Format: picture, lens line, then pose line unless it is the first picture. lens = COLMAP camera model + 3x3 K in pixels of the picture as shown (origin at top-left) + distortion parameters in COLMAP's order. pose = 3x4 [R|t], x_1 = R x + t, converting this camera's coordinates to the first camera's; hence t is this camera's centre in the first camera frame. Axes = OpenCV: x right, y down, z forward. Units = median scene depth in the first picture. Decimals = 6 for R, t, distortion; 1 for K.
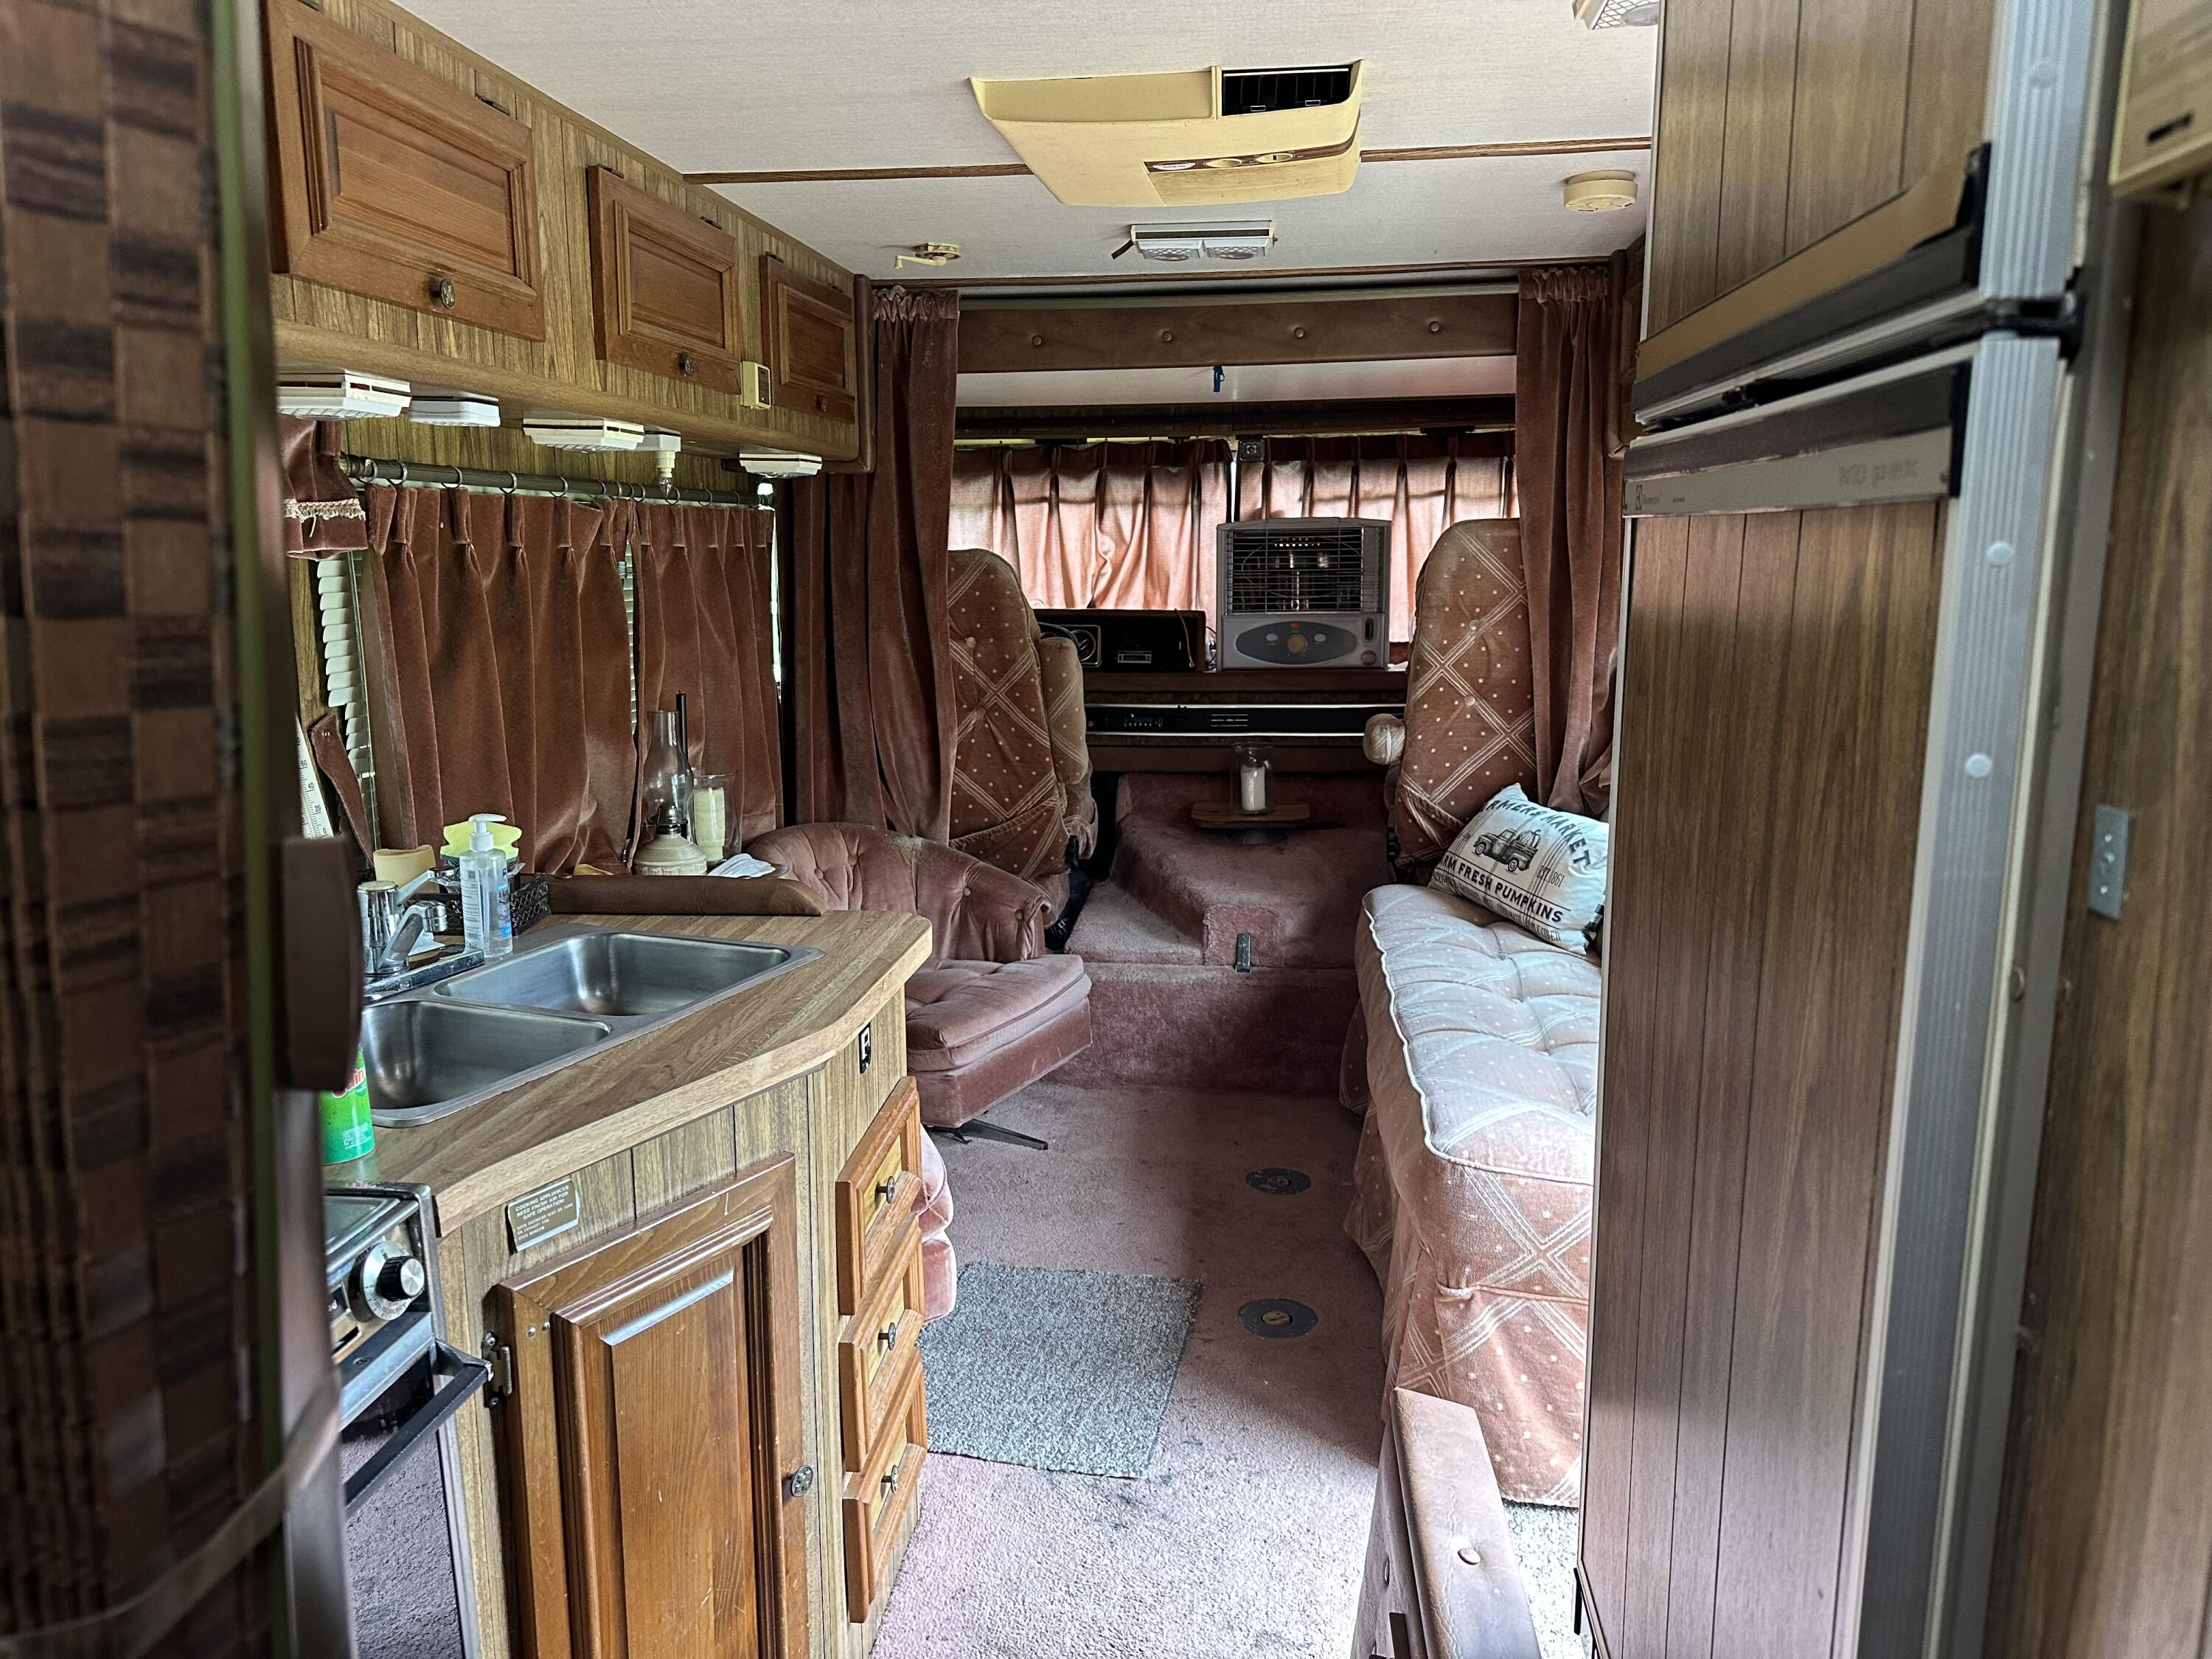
lens RADIAL K [[1587.4, 0, 1106.0], [0, 1587.4, 829.5], [0, 0, 1]] dist [0.153607, -0.227032]
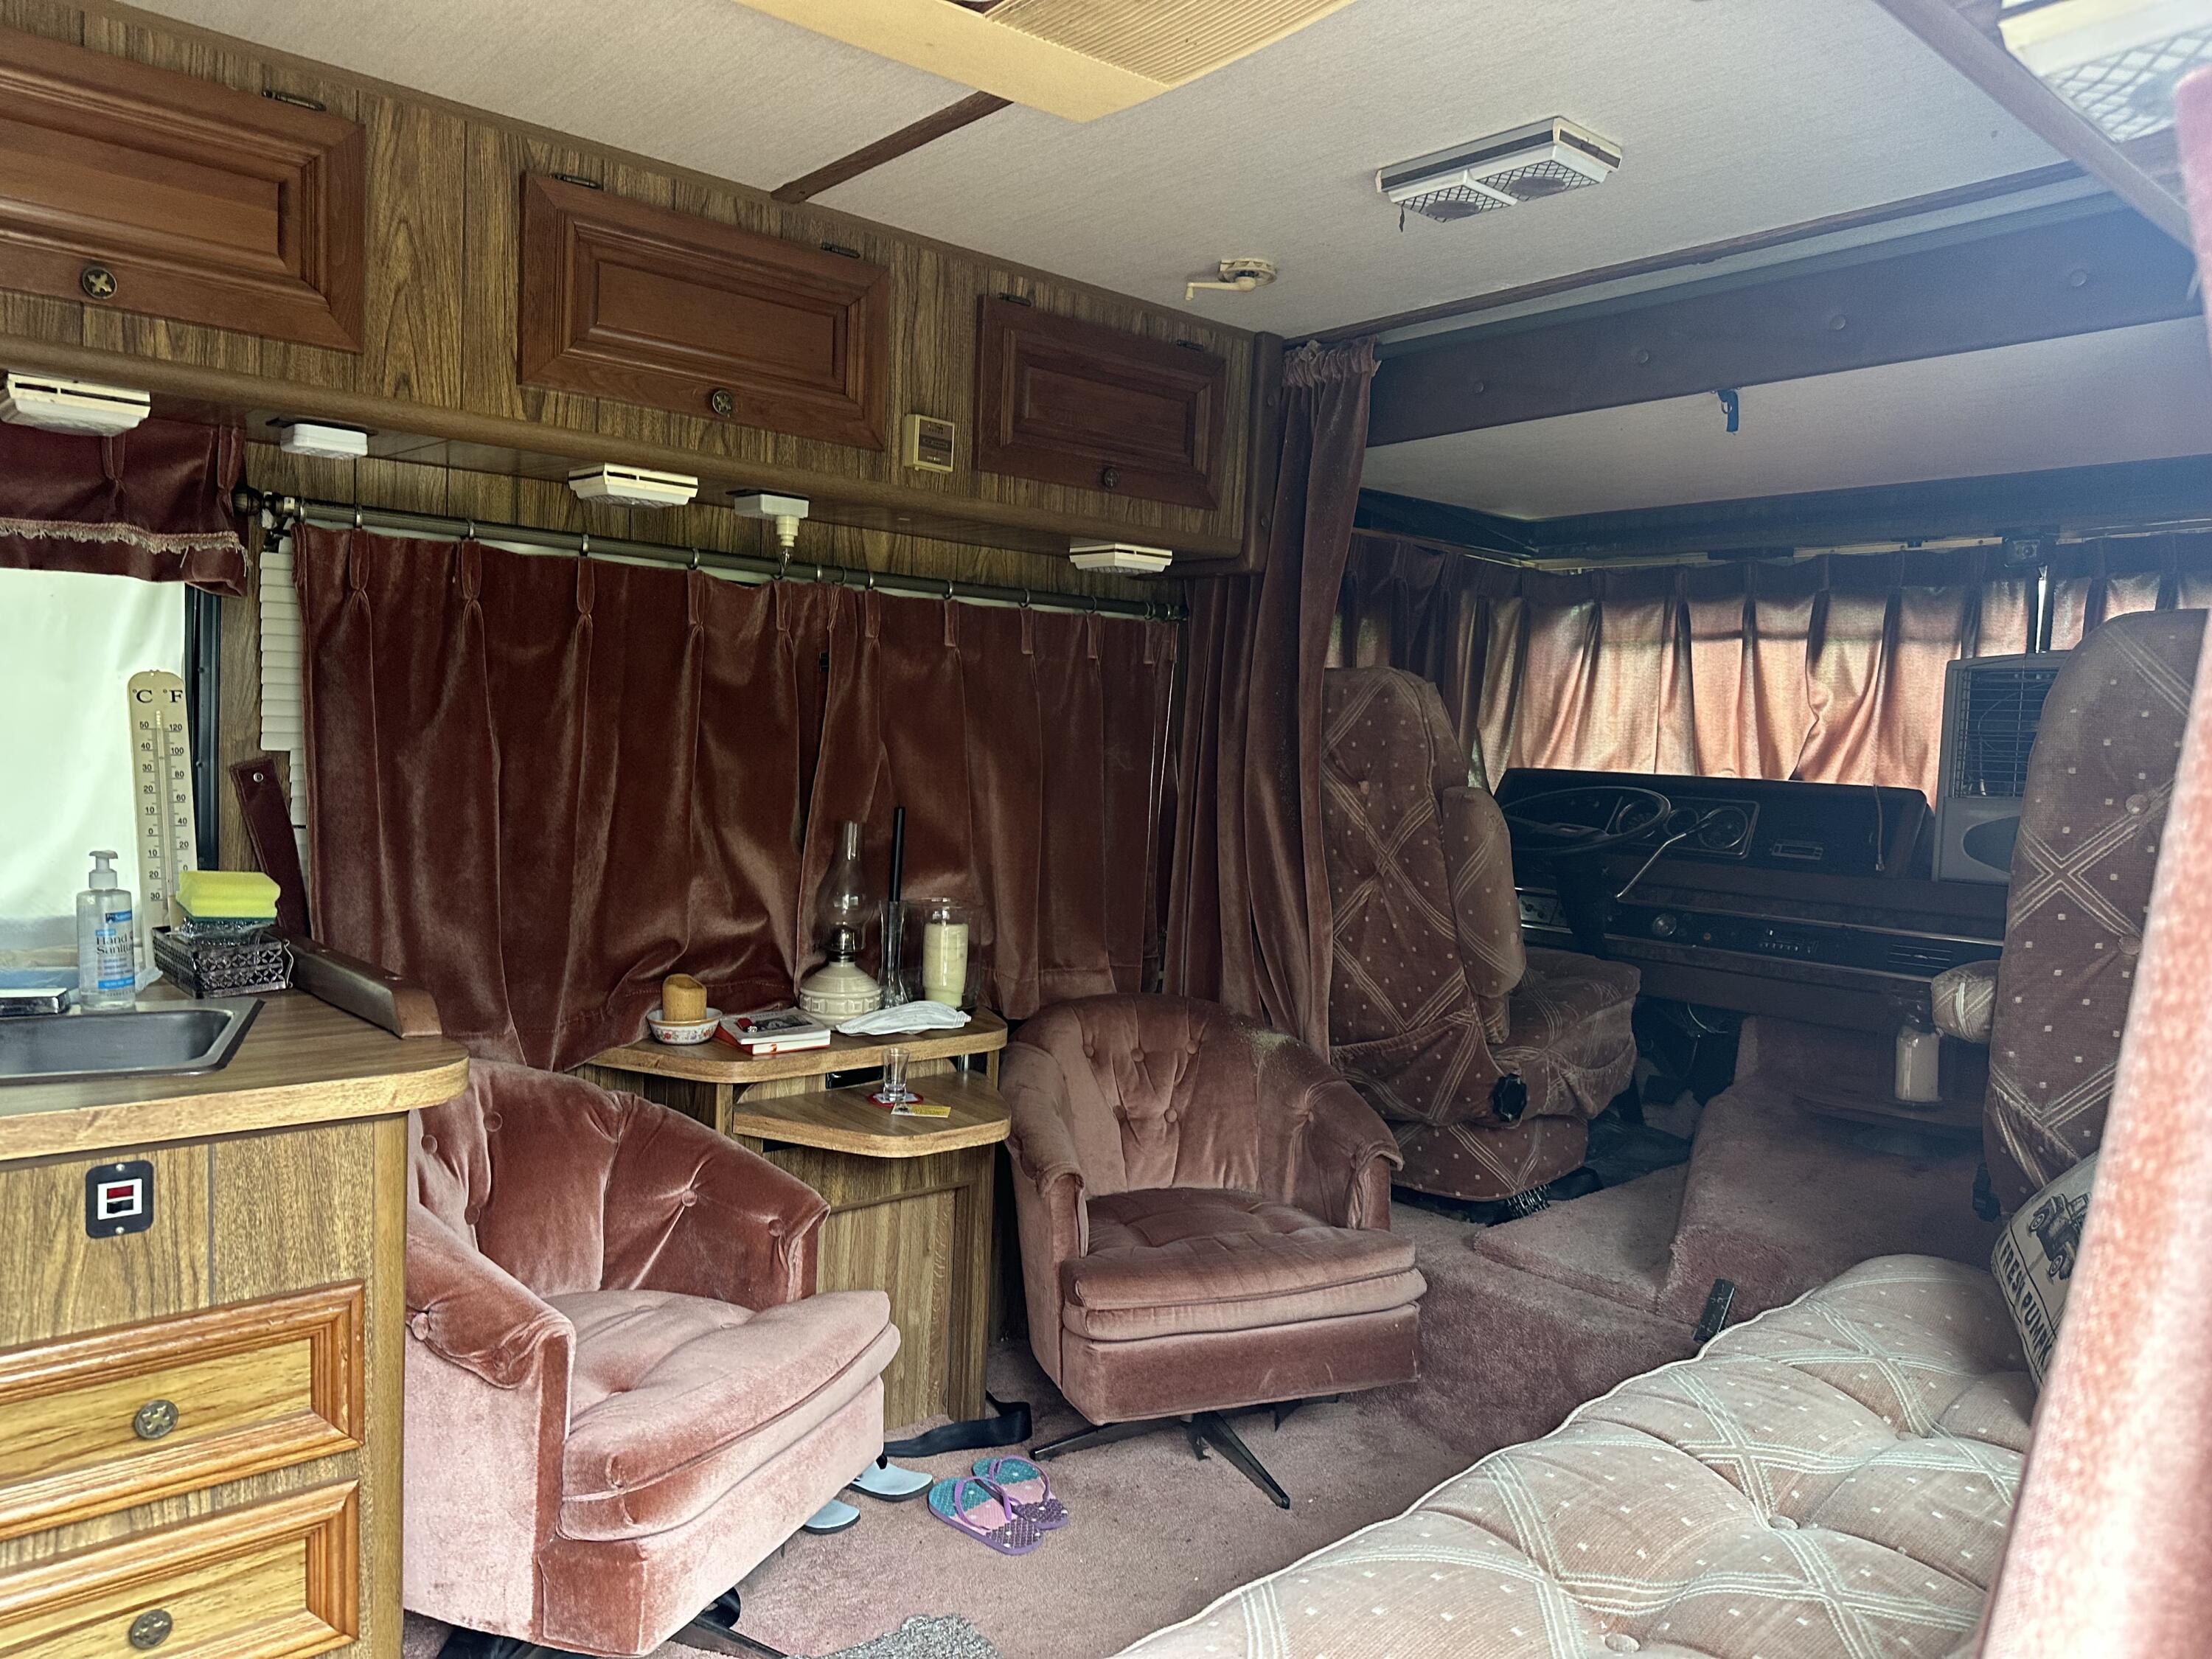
lens RADIAL K [[1569.5, 0, 1023.0], [0, 1569.5, 826.2], [0, 0, 1]] dist [0.148676, -0.215762]
pose [[0.741063, 0.076144, -0.667104, 0.300027], [-0.161263, 0.984651, -0.066752, -0.023736], [0.651782, 0.157047, 0.741968, 0.347357]]
